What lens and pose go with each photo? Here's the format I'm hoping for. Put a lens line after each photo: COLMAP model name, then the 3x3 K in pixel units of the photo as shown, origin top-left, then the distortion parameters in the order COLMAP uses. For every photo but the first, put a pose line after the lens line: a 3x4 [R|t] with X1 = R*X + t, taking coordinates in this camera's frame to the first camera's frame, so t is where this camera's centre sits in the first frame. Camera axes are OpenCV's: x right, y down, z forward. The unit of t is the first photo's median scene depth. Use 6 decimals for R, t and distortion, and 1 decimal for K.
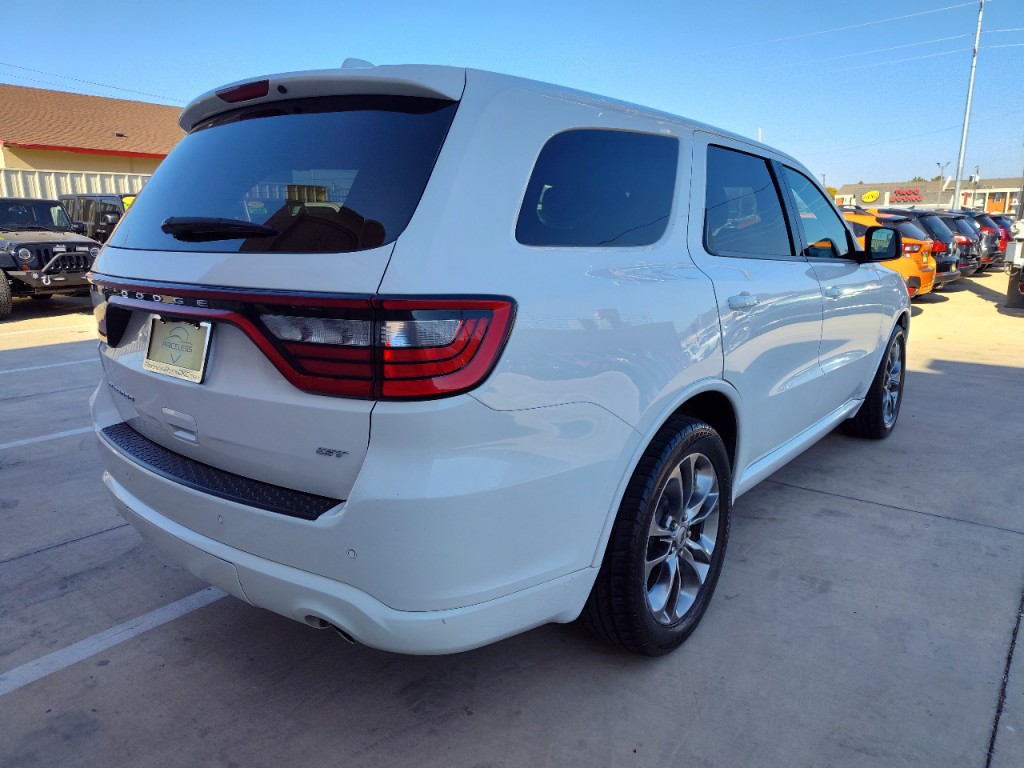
lens RADIAL K [[708.1, 0, 511.0], [0, 708.1, 384.4], [0, 0, 1]] dist [0.037341, -0.002286]
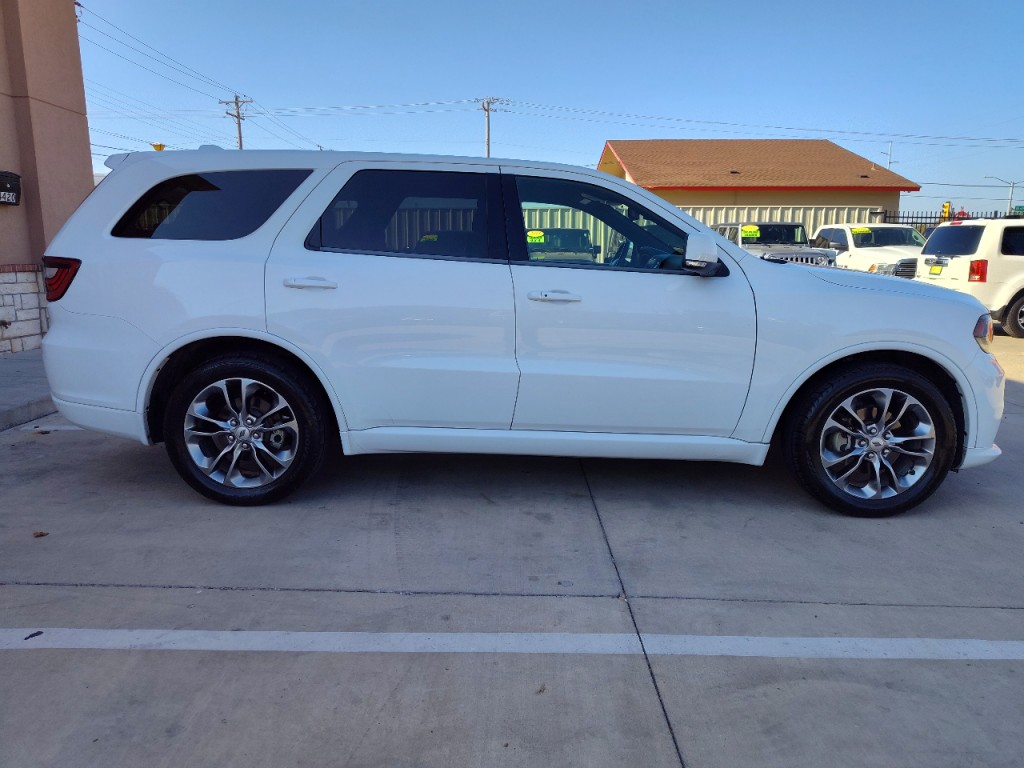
lens RADIAL K [[684.3, 0, 514.8], [0, 684.3, 380.1], [0, 0, 1]] dist [0.036421, -0.000549]
pose [[0.616792, 0.154707, -0.771773, 1.057971], [-0.183017, 0.981809, 0.050545, -0.047407], [0.765554, 0.110072, 0.633886, 0.310910]]
